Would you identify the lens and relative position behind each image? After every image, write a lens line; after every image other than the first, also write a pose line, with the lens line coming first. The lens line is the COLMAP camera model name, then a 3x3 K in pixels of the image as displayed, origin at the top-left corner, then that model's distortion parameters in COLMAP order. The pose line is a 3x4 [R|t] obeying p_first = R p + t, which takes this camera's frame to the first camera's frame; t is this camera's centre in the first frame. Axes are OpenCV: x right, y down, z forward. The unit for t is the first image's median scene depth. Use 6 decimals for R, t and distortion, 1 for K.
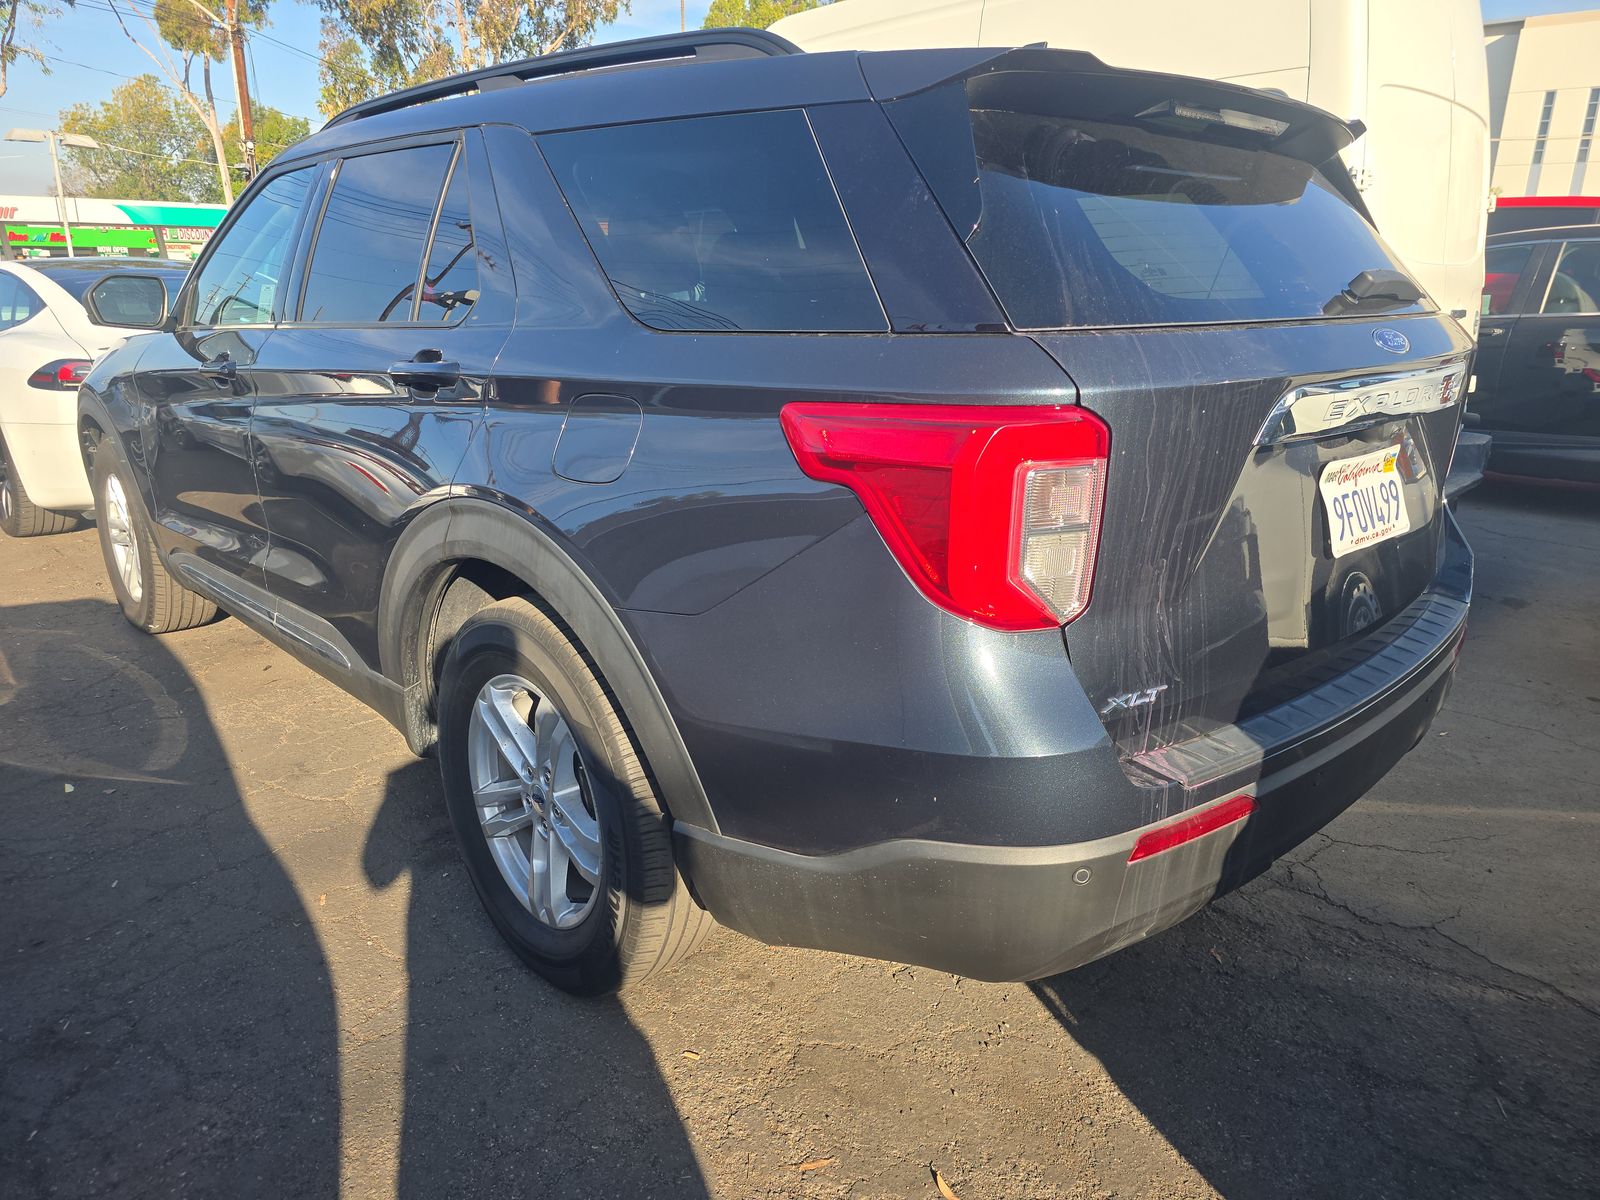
lens RADIAL K [[1085.6, 0, 808.7], [0, 1085.6, 598.3], [0, 0, 1]] dist [0.028598, -0.015482]
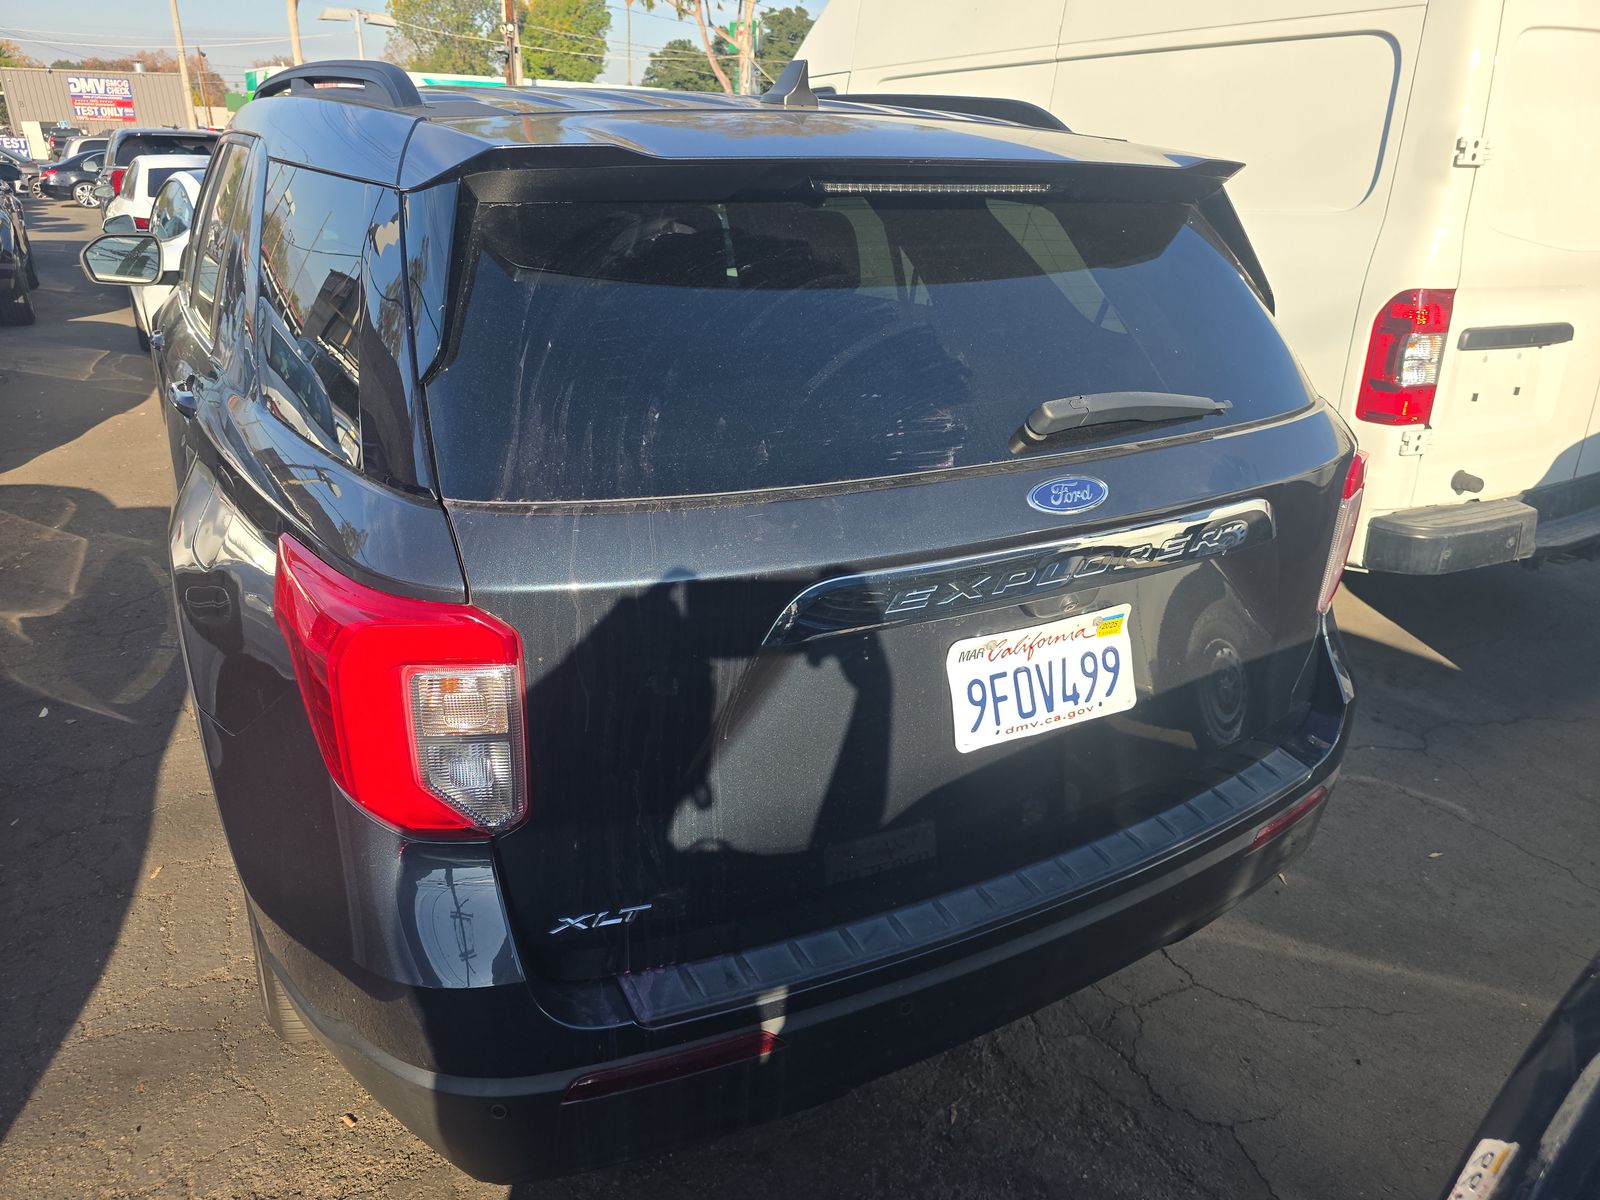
lens RADIAL K [[1085.6, 0, 795.2], [0, 1085.6, 596.2], [0, 0, 1]] dist [0.028598, -0.015482]
pose [[0.968947, 0.109427, -0.221737, 0.497878], [-0.086862, 0.990228, 0.109106, -0.219298], [0.231509, -0.086458, 0.968983, 0.175941]]
